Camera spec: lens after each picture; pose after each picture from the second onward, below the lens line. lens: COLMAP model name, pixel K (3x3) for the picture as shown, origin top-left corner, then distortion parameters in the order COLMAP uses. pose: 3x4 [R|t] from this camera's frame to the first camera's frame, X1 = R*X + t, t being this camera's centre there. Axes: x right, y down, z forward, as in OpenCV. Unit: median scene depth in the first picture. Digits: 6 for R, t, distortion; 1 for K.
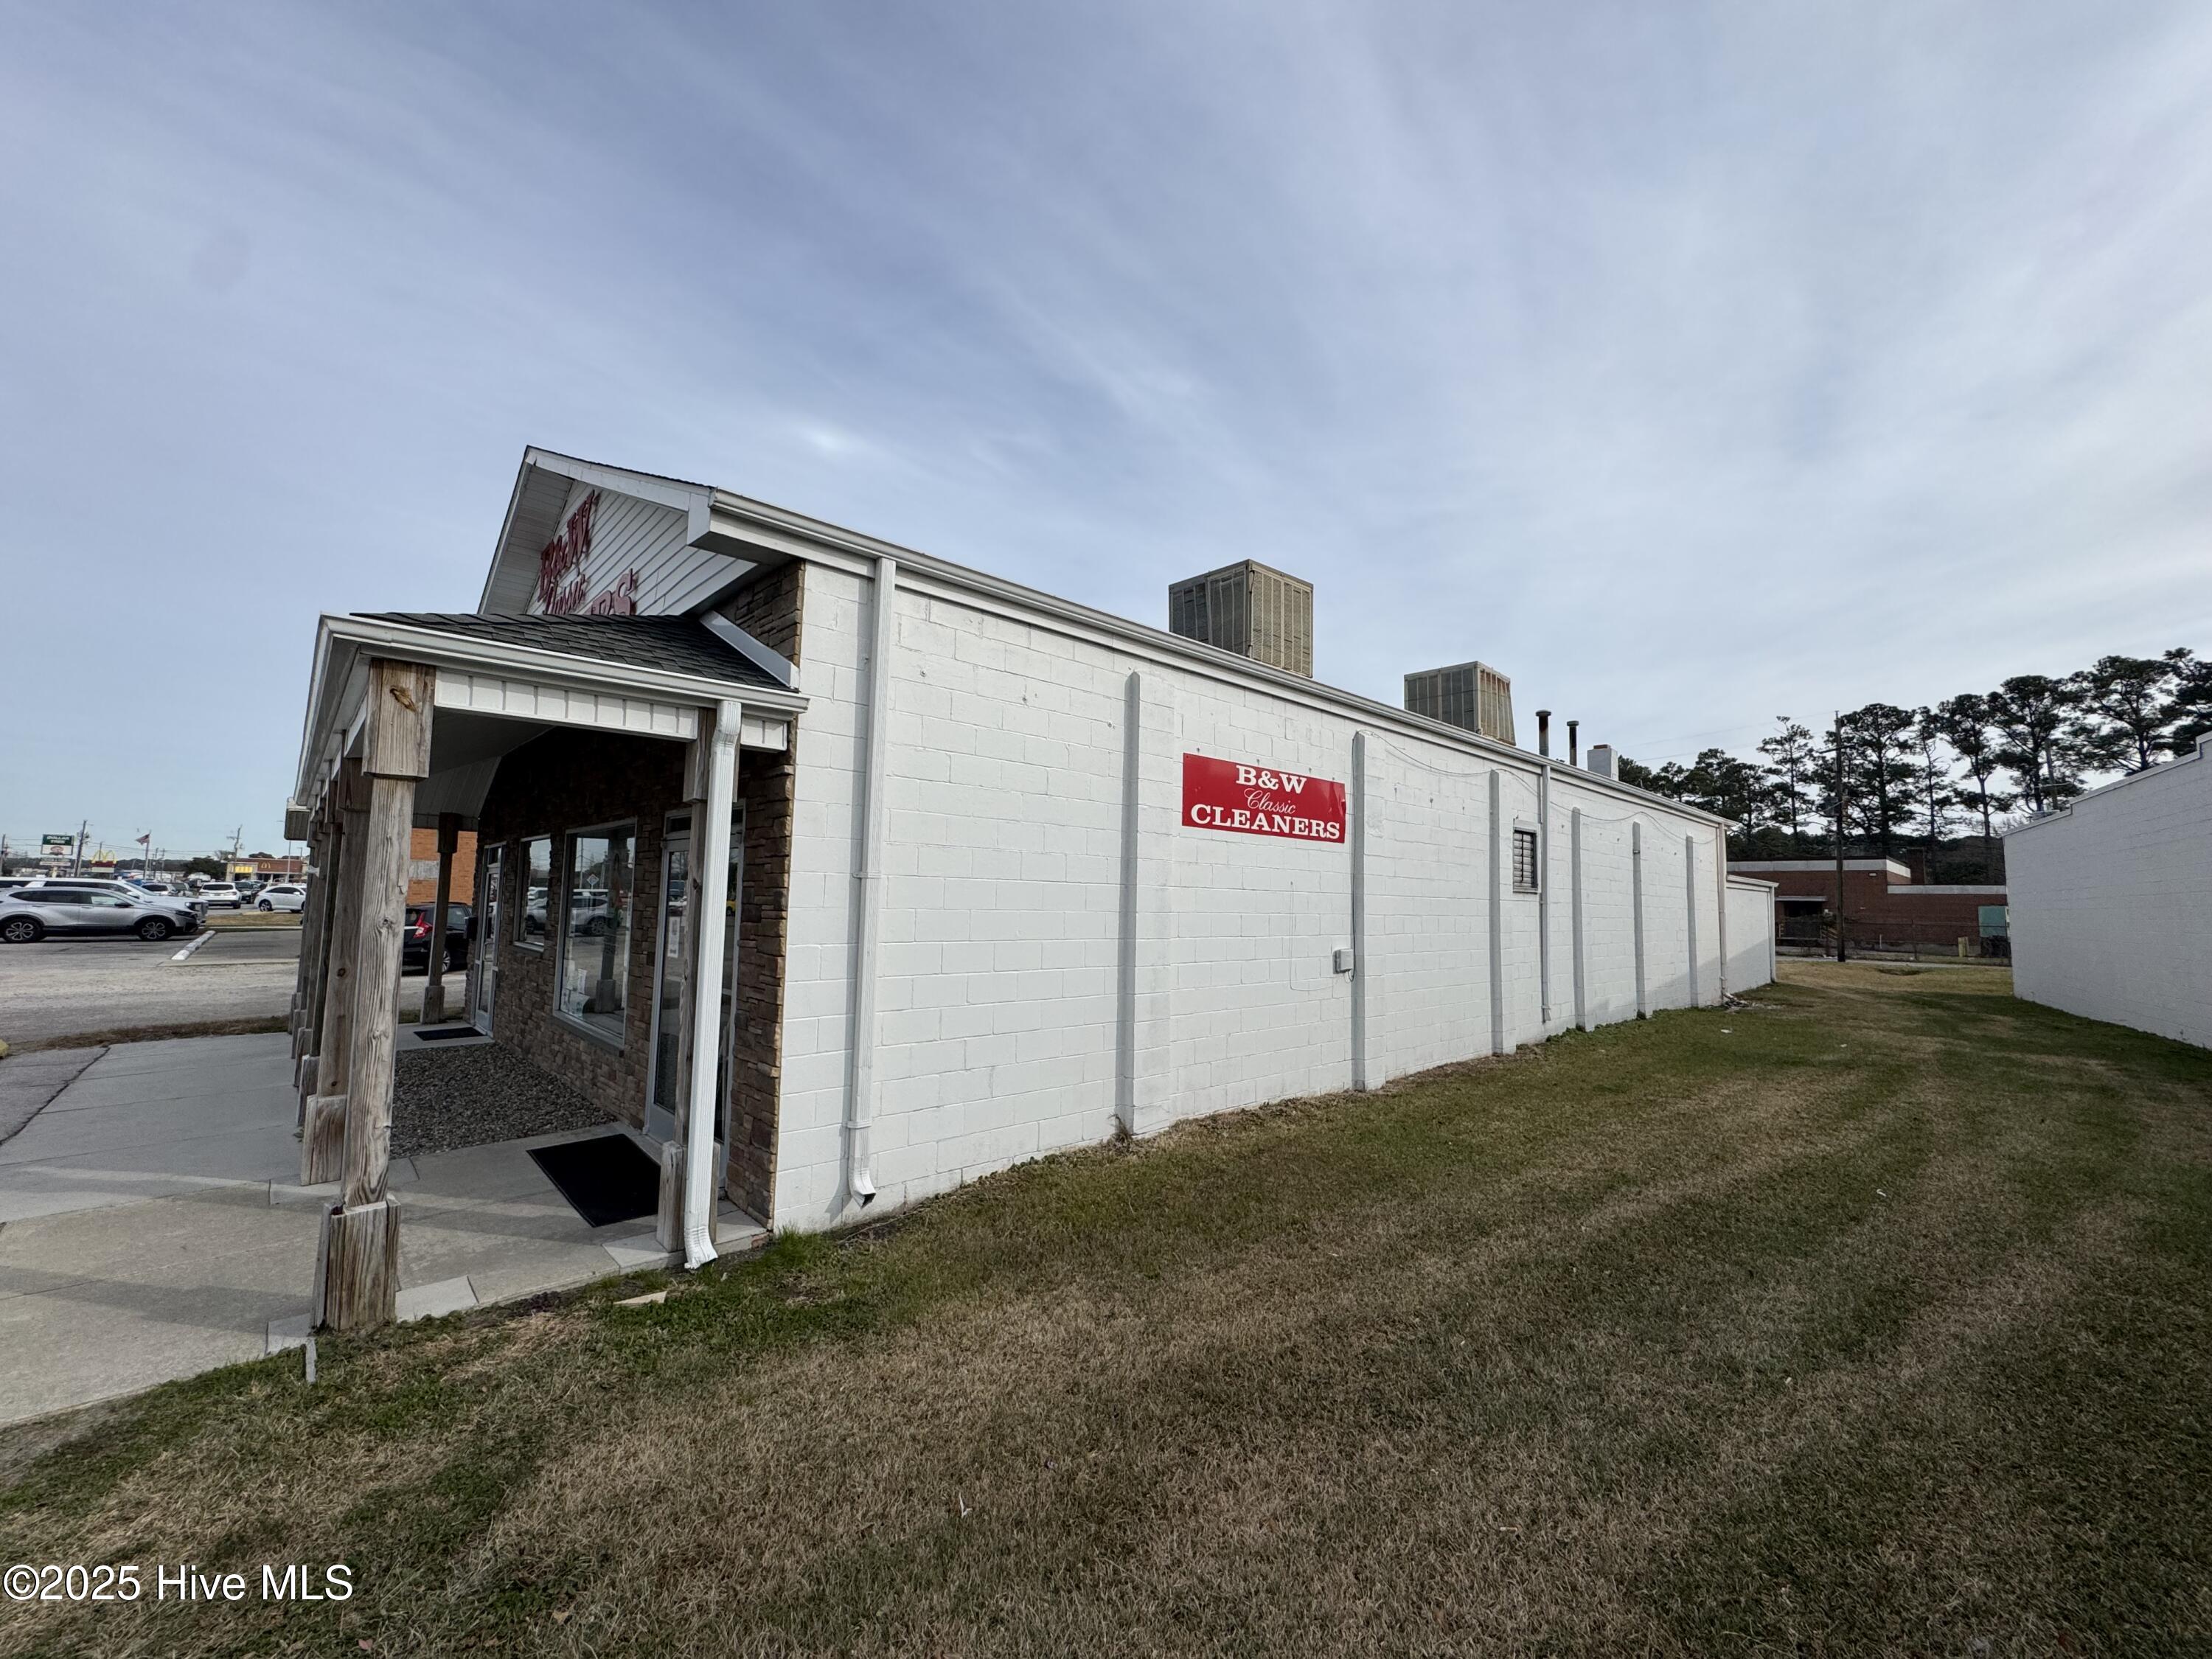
lens RADIAL K [[883.6, 0, 1102.1], [0, 883.6, 824.5], [0, 0, 1]] dist [-0.001059, 0.000173]
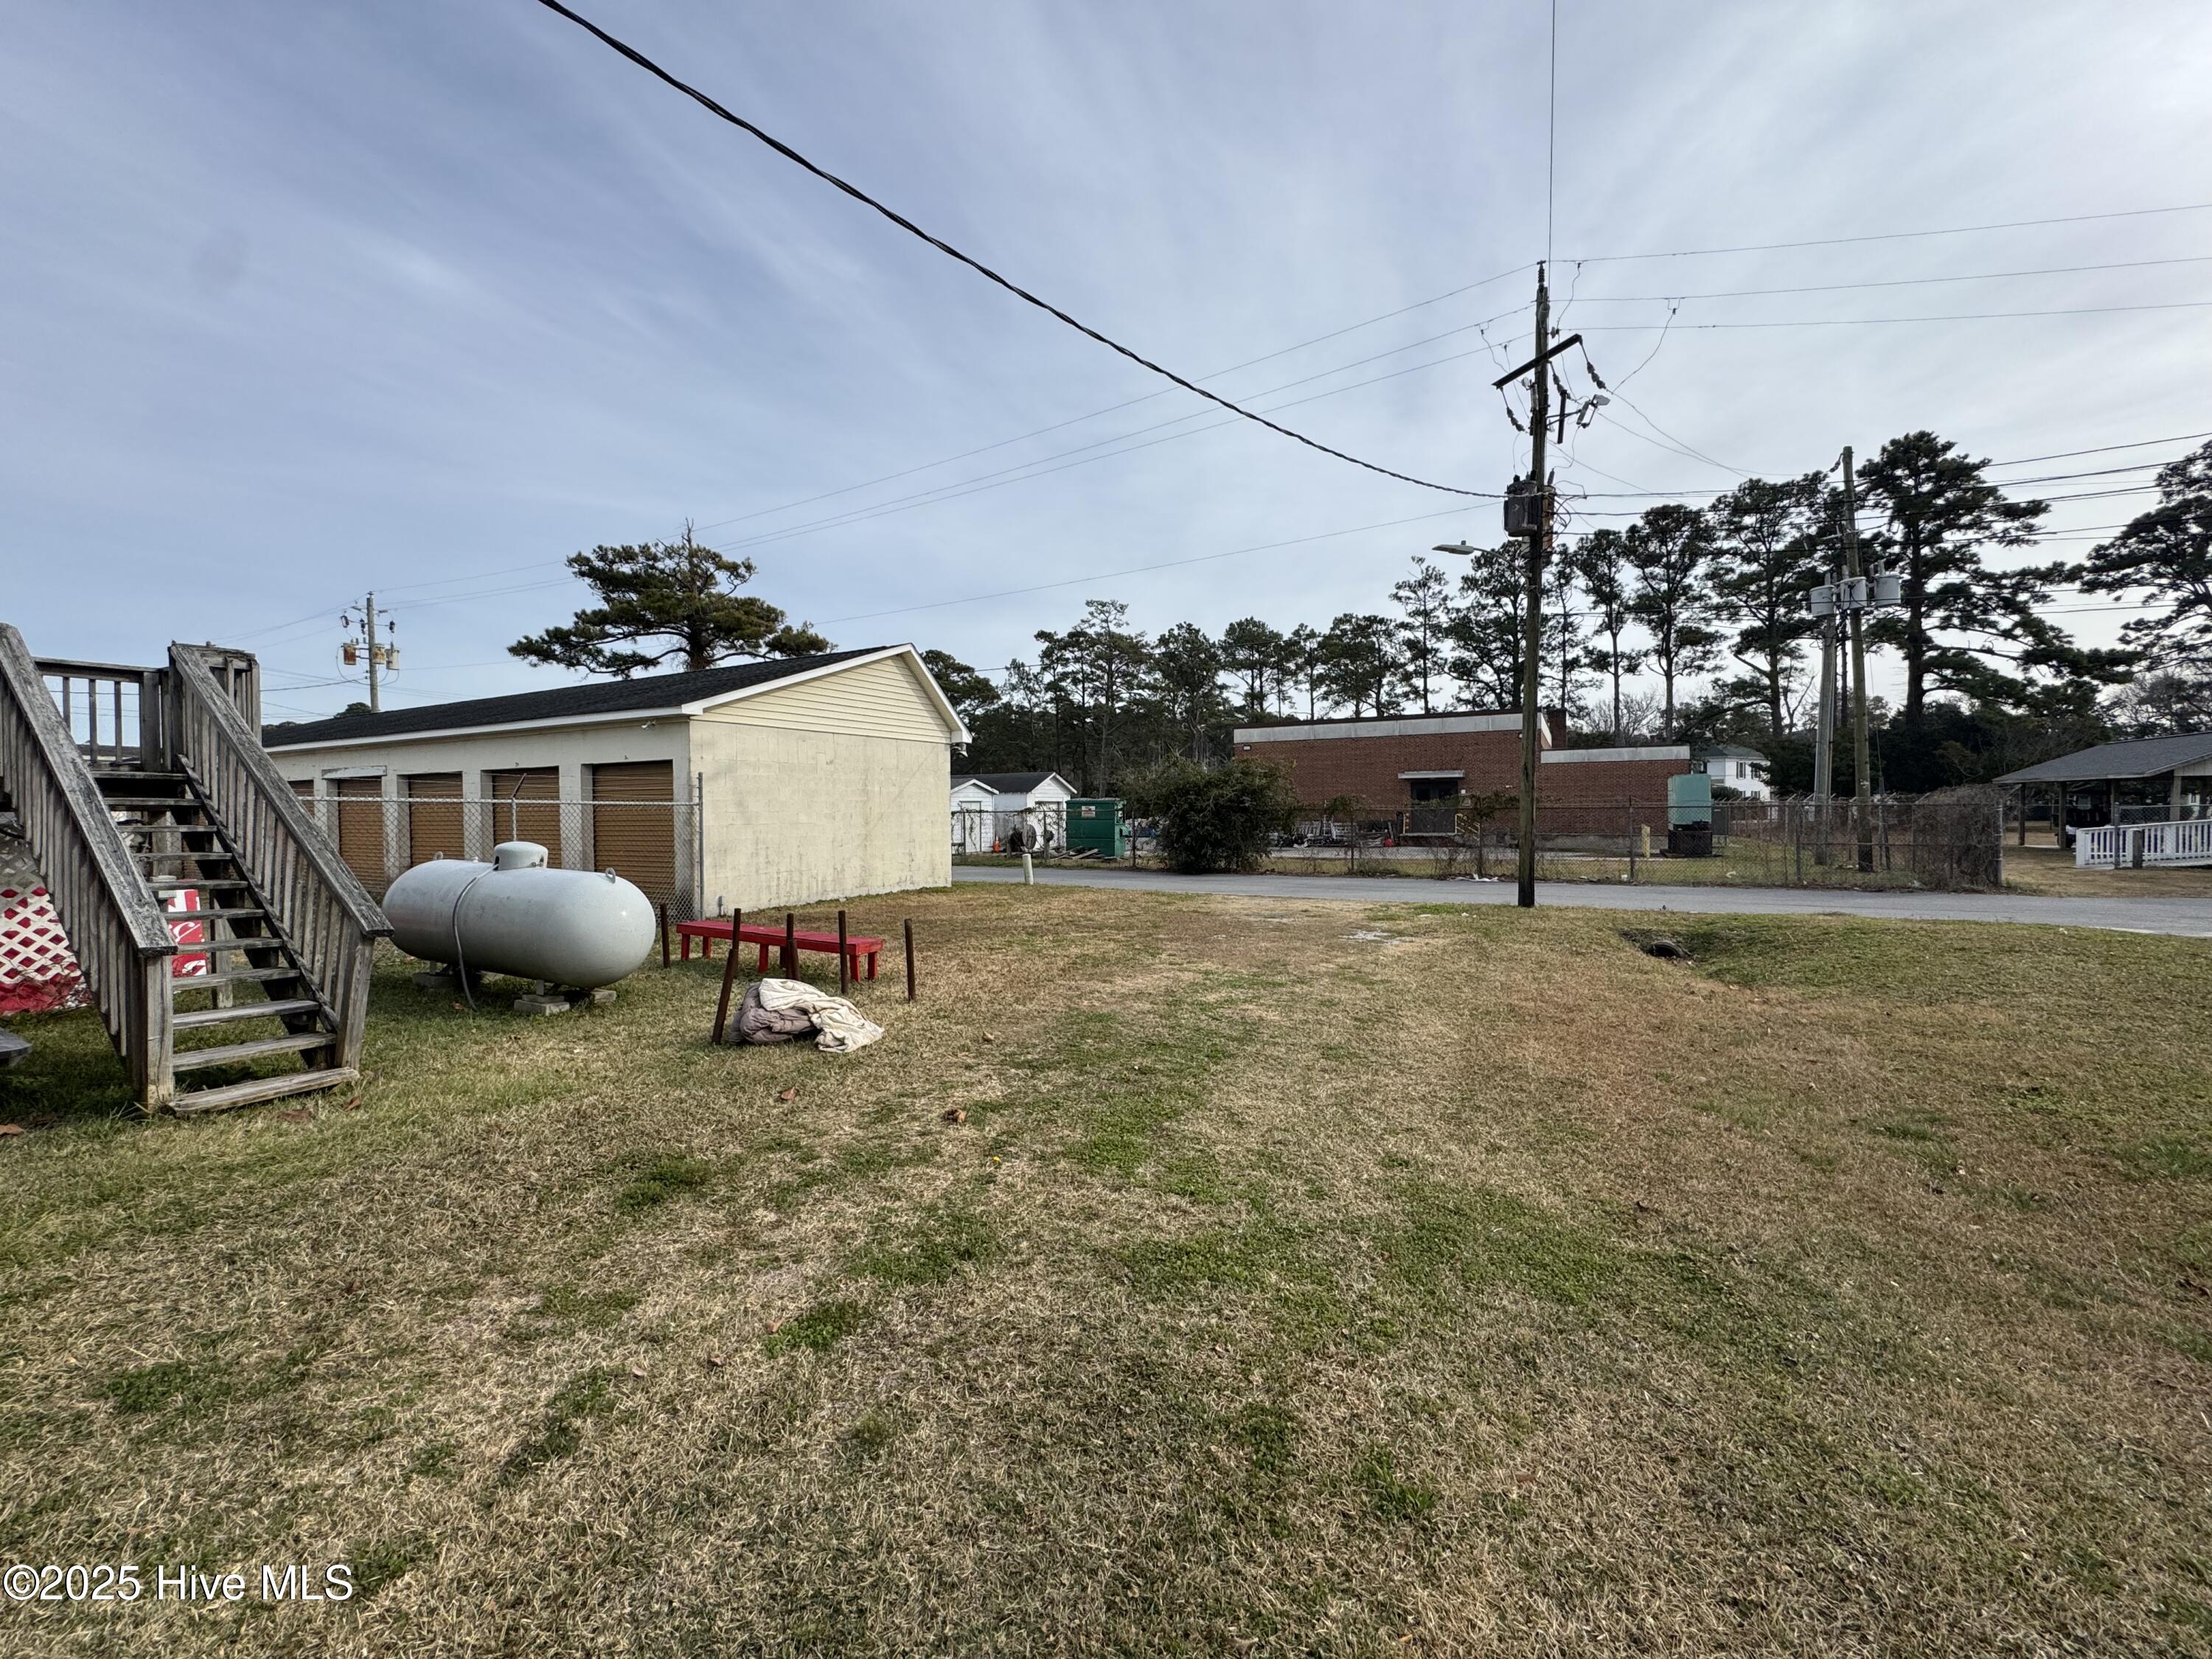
lens RADIAL K [[883.6, 0, 1102.1], [0, 883.6, 824.5], [0, 0, 1]] dist [-0.001059, 0.000173]
pose [[0.948769, -0.033864, 0.314152, 0.267549], [0.000296, 0.994335, 0.106293, 0.039805], [-0.315971, -0.100754, 0.943404, 0.346618]]
